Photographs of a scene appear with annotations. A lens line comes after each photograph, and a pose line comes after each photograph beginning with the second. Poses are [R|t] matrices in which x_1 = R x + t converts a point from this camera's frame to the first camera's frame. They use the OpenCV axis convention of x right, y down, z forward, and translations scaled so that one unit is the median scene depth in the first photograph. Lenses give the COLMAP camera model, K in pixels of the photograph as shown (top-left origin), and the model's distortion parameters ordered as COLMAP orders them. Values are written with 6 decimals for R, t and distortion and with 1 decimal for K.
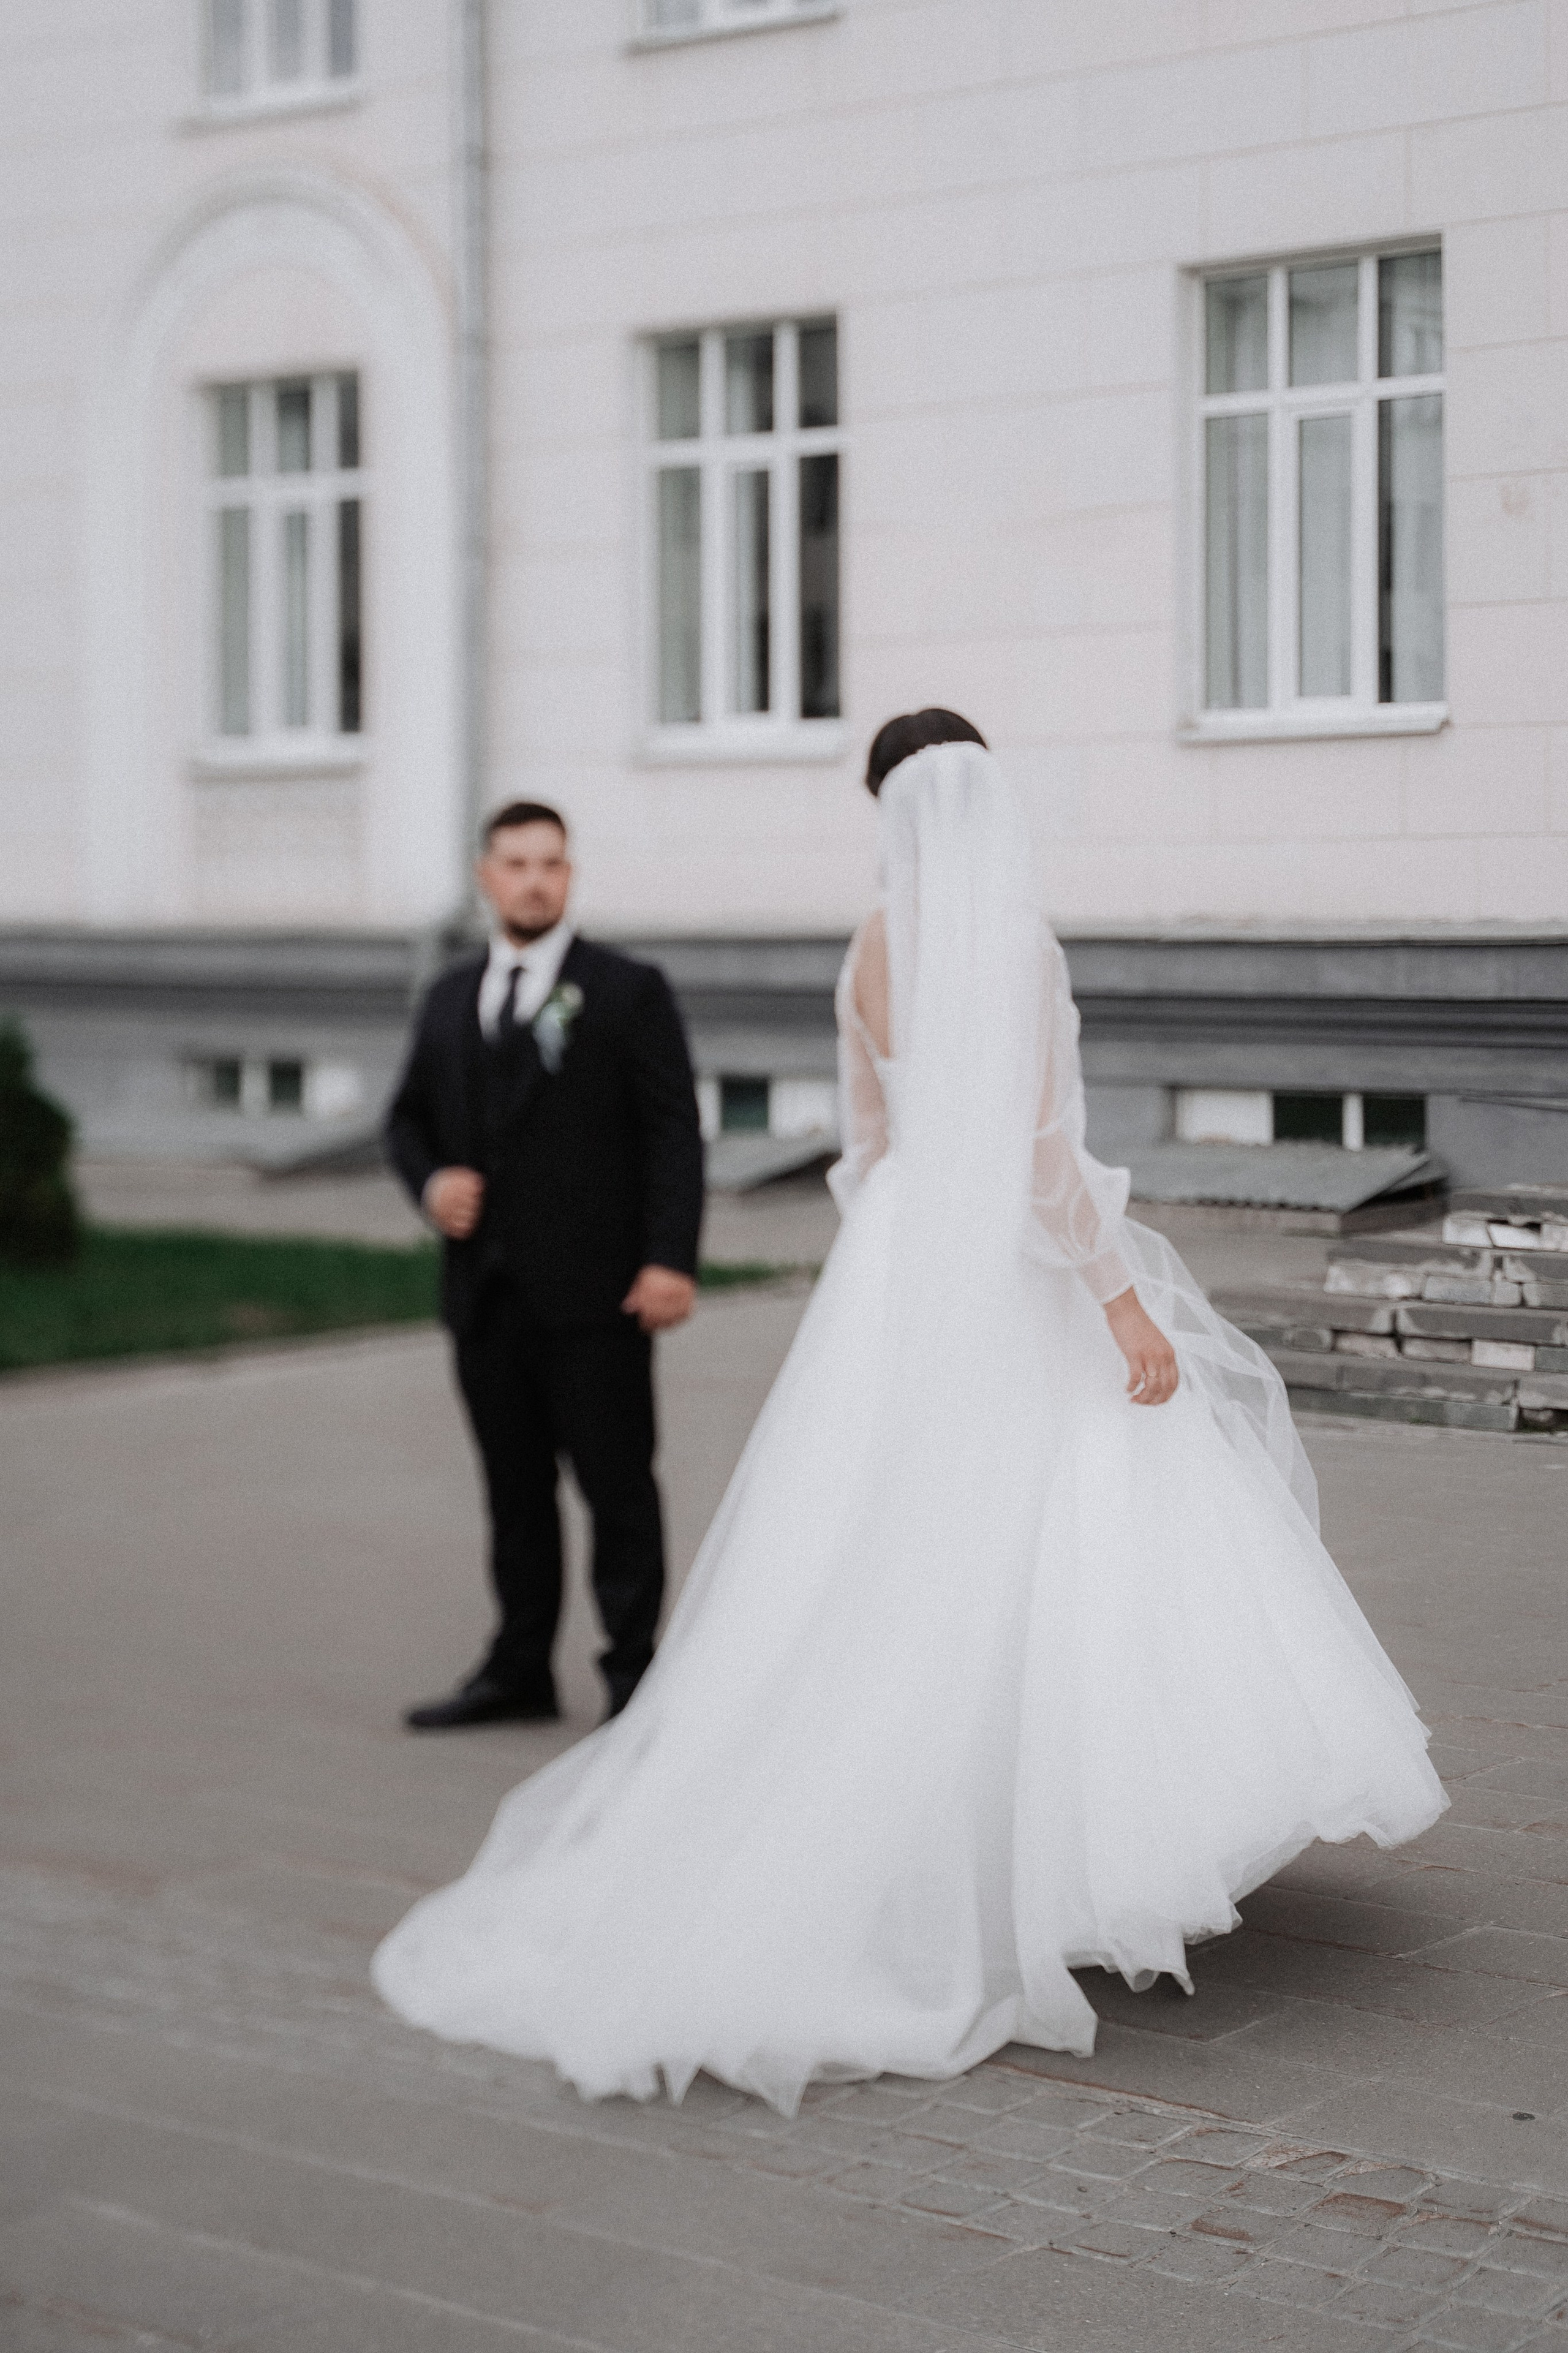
lens RADIAL K [[3711.2, 0, 789.0], [0, 3711.2, 1156.6], [0, 0, 1]] dist [0.078804, 0.000000]
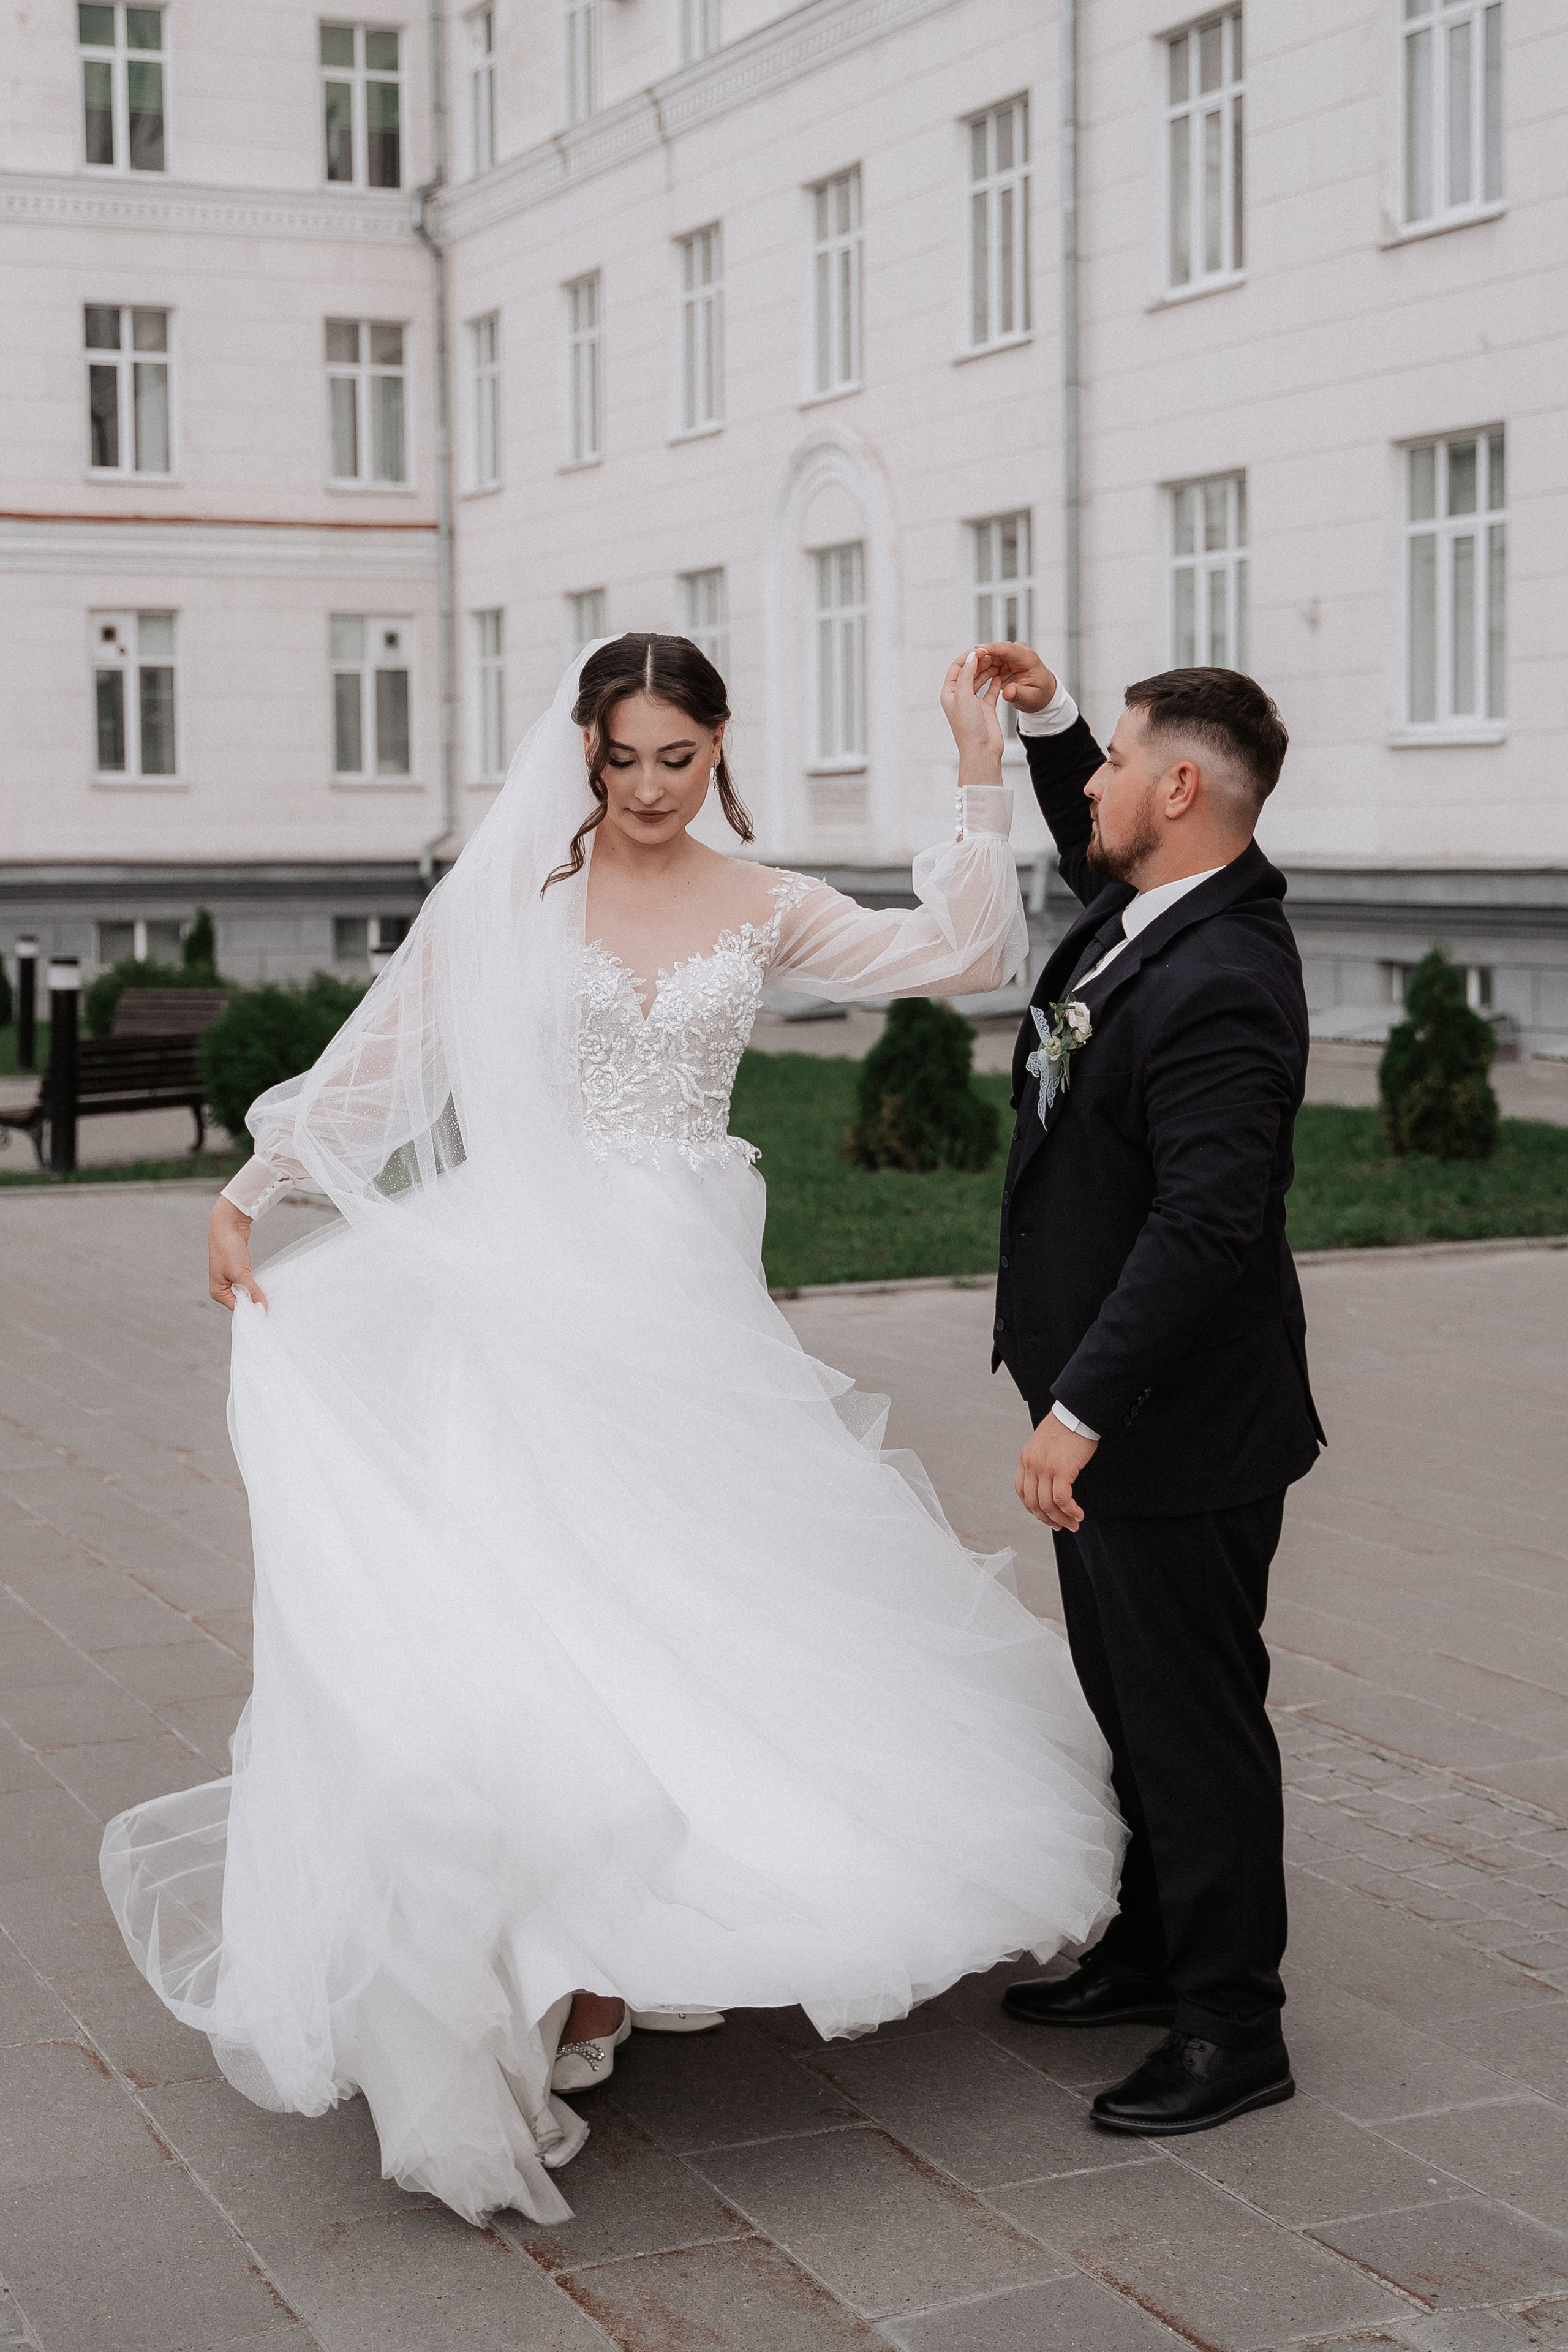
lens RADIAL K [[3478.9, 0, 778.3], [0, 3478.9, 1157.6], [0, 0, 1]] dist [-0.046857, 0.000000]
pose [[0.885734, 0.036714, -0.462738, 0.319904], [-0.027503, 0.999267, 0.026639, 0.017993], [0.463377, -0.010868, 0.886095, -0.236794]]
